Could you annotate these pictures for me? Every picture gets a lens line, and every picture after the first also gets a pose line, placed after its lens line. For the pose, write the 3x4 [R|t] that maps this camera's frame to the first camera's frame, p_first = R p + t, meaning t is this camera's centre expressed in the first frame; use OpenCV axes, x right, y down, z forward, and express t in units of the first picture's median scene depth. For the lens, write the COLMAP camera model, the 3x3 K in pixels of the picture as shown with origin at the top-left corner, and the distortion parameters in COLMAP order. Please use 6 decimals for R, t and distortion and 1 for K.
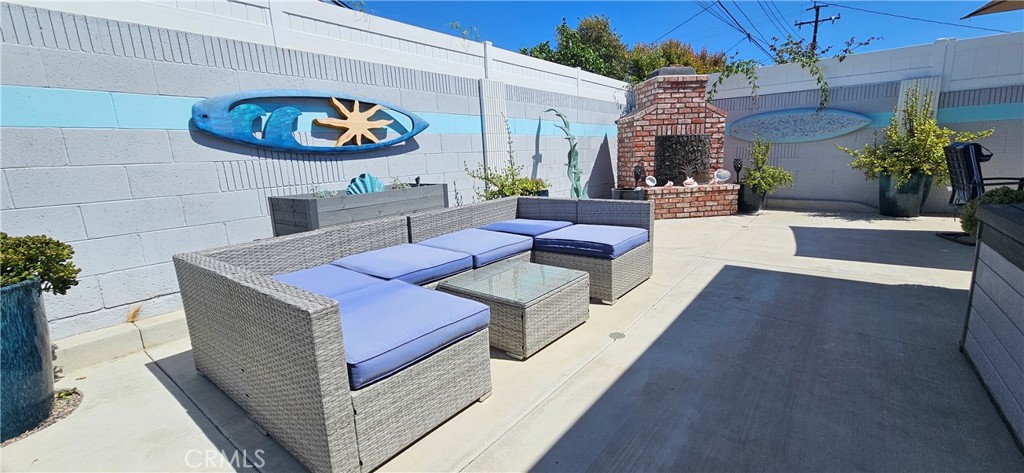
lens RADIAL K [[420.2, 0, 514.4], [0, 420.2, 238.2], [0, 0, 1]] dist [0.003073, -0.000529]
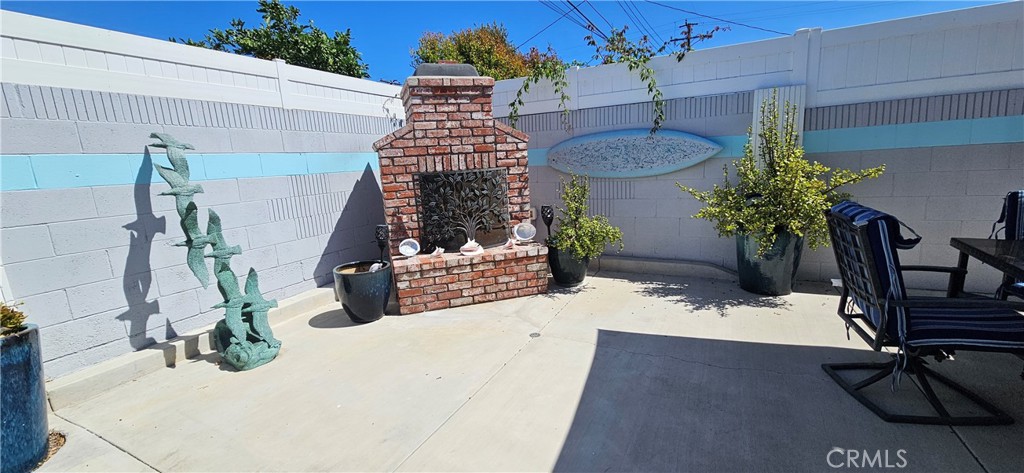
lens RADIAL K [[420.2, 0, 512.1], [0, 420.2, 241.4], [0, 0, 1]] dist [0.003073, -0.000529]
pose [[0.980787, -0.050503, 0.188433, 0.362247], [0.053649, 0.998492, -0.011633, -0.131891], [-0.187562, 0.021519, 0.982017, 0.378766]]
